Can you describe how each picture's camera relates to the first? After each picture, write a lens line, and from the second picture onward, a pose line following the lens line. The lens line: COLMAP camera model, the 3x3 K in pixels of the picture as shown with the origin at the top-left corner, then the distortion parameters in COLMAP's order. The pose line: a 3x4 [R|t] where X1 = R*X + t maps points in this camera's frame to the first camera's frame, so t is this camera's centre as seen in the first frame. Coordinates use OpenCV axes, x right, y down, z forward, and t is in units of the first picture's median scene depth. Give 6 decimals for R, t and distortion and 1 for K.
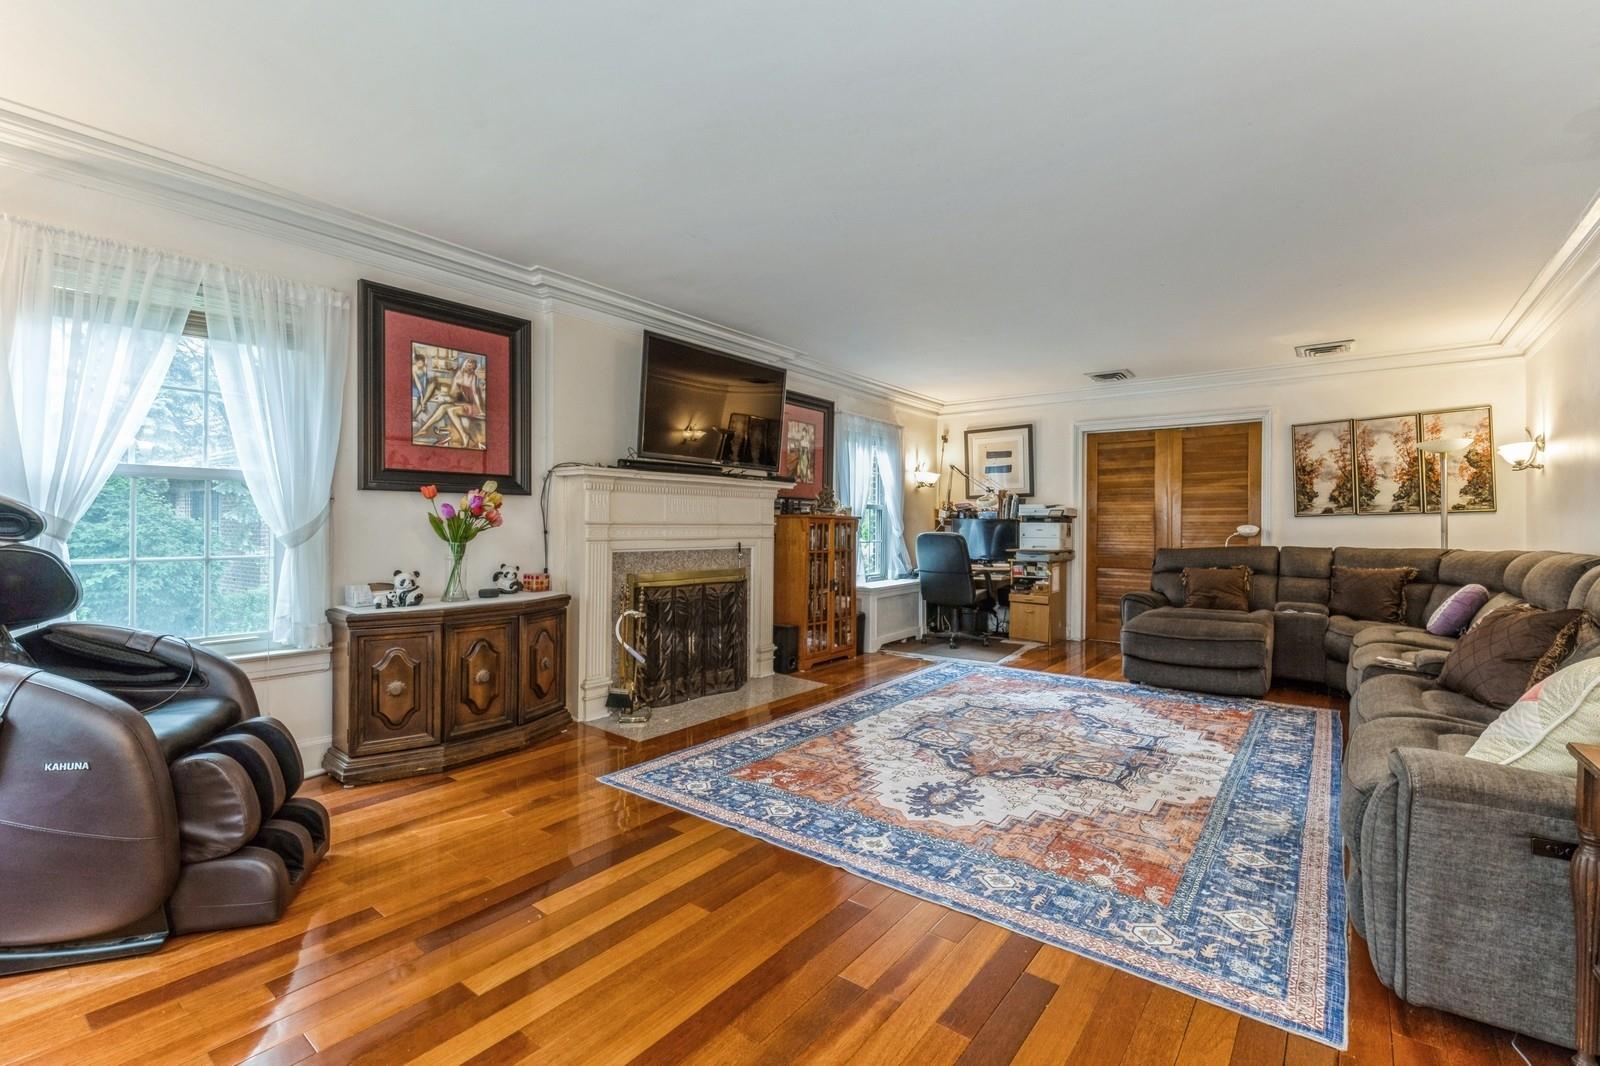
lens RADIAL K [[694.0, 0, 802.4], [0, 694.0, 527.9], [0, 0, 1]] dist [0.015710, -0.000569]
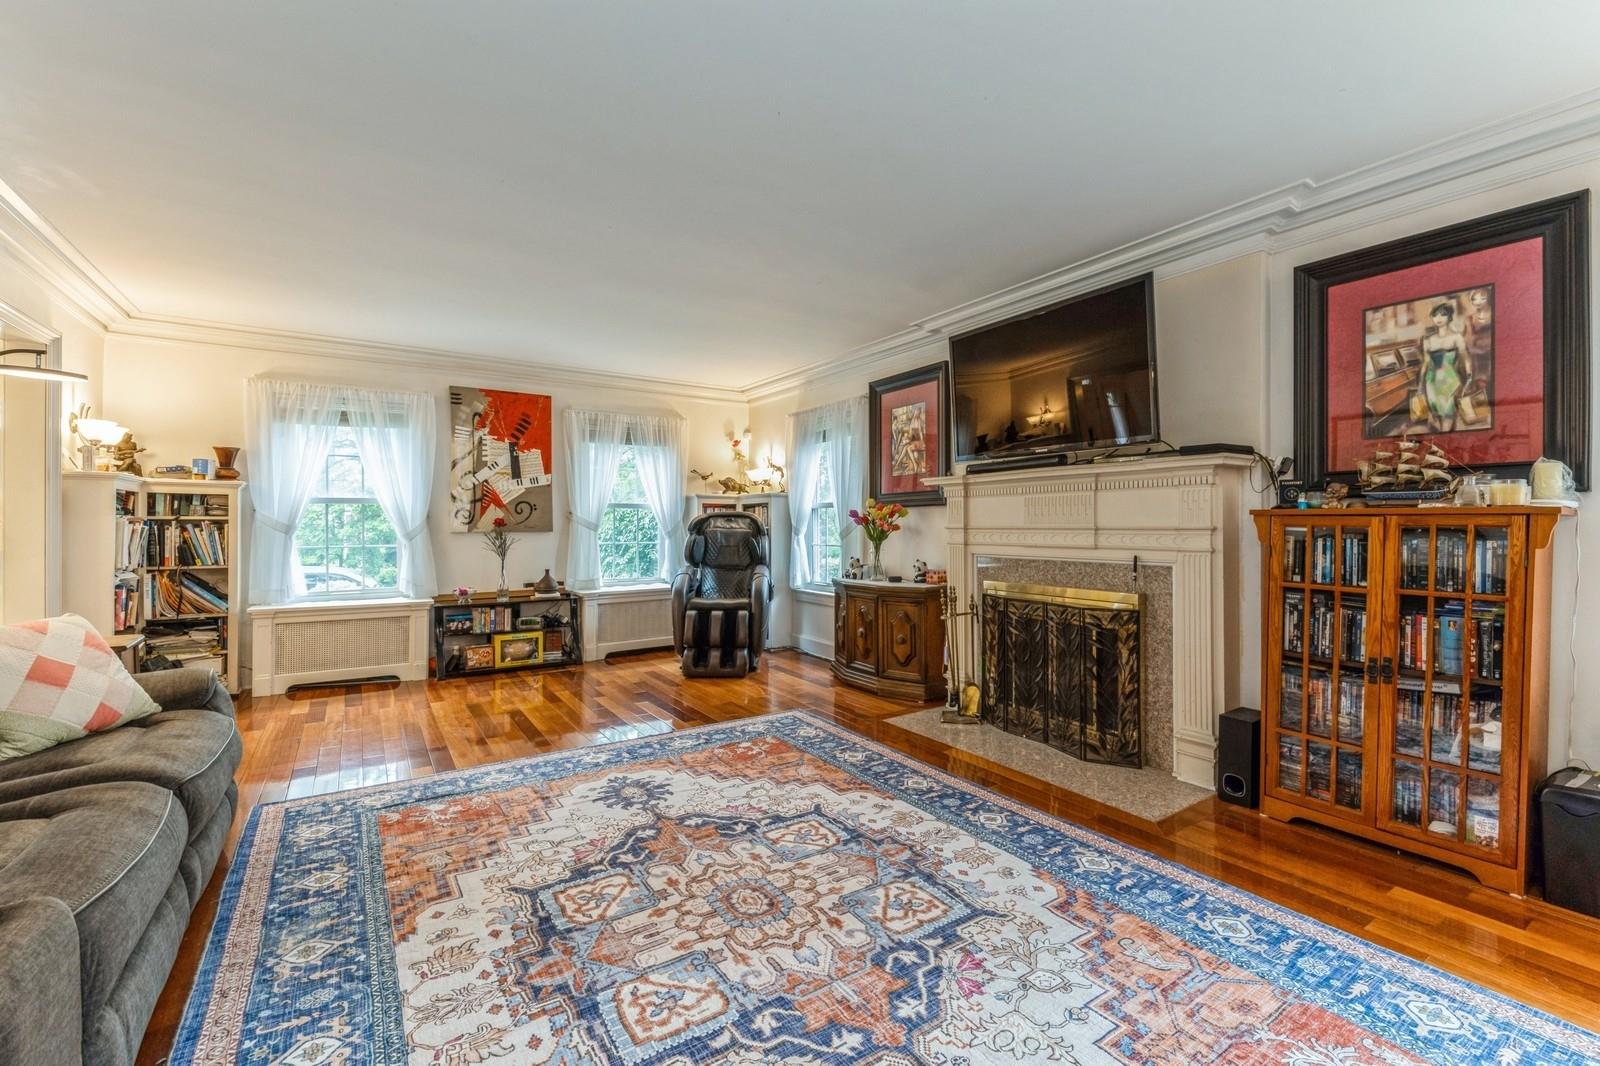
lens RADIAL K [[694.0, 0, 839.6], [0, 694.0, 533.1], [0, 0, 1]] dist [0.015710, -0.000569]
pose [[-0.295649, 0.005812, -0.955279, 0.936429], [-0.003983, 0.999965, 0.007317, -0.007180], [0.955288, 0.005968, -0.295615, 1.361456]]
